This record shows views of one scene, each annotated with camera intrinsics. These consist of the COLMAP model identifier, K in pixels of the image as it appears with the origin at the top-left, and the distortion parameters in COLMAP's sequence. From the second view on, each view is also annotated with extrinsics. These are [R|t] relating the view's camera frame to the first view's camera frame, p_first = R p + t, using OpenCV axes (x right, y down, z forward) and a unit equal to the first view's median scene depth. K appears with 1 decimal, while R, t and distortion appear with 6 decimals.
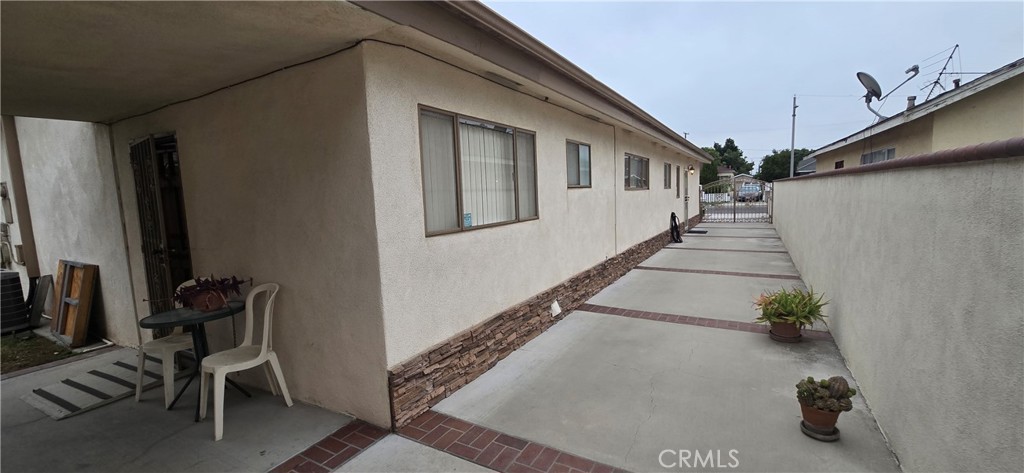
lens RADIAL K [[418.4, 0, 514.2], [0, 418.4, 236.3], [0, 0, 1]] dist [-0.000100, 0.000398]
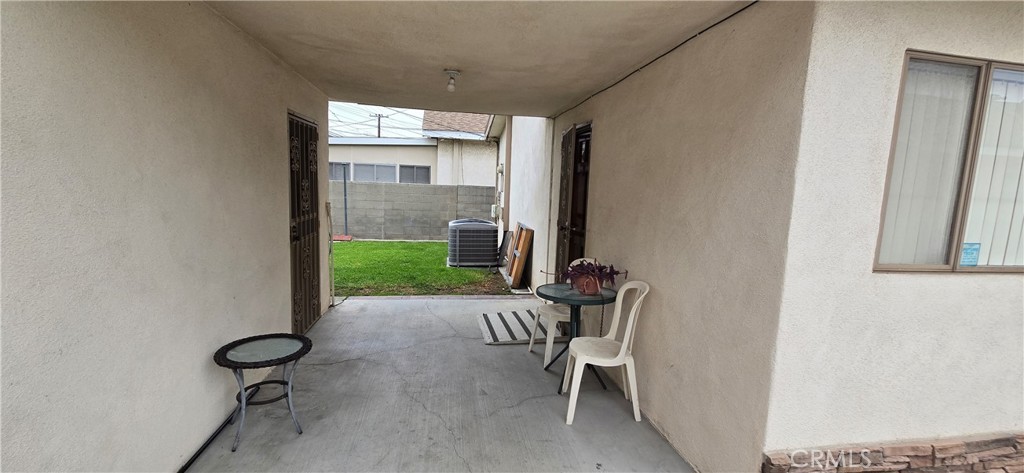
lens RADIAL K [[418.4, 0, 514.2], [0, 418.4, 236.3], [0, 0, 1]] dist [-0.000100, 0.000398]
pose [[0.631388, 0.159631, -0.758860, -0.079813], [-0.143594, 0.985727, 0.087880, -0.025273], [0.762057, 0.053481, 0.645298, 0.187449]]
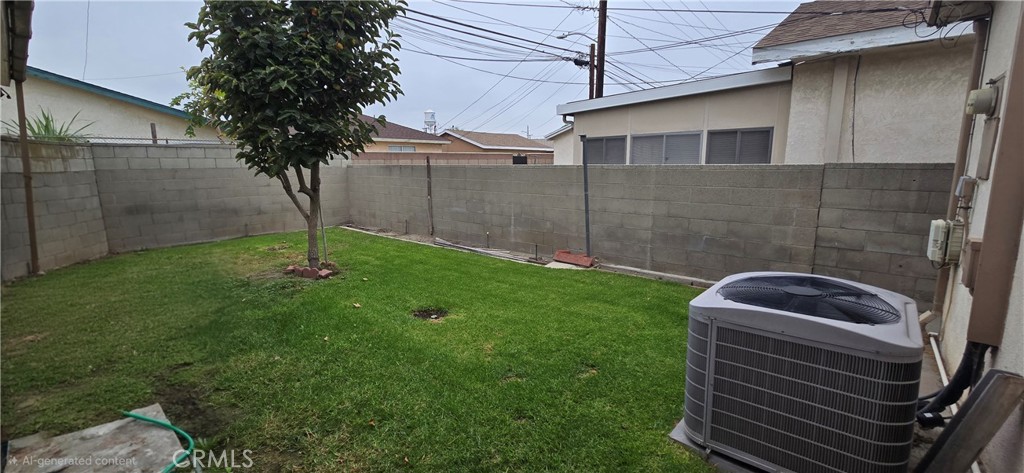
lens RADIAL K [[418.4, 0, 514.2], [0, 418.4, 236.3], [0, 0, 1]] dist [-0.000100, 0.000398]
pose [[-0.190345, 0.206879, -0.959672, -1.285599], [-0.085583, 0.970325, 0.226151, -0.058038], [0.977980, 0.125178, -0.166991, 1.142085]]
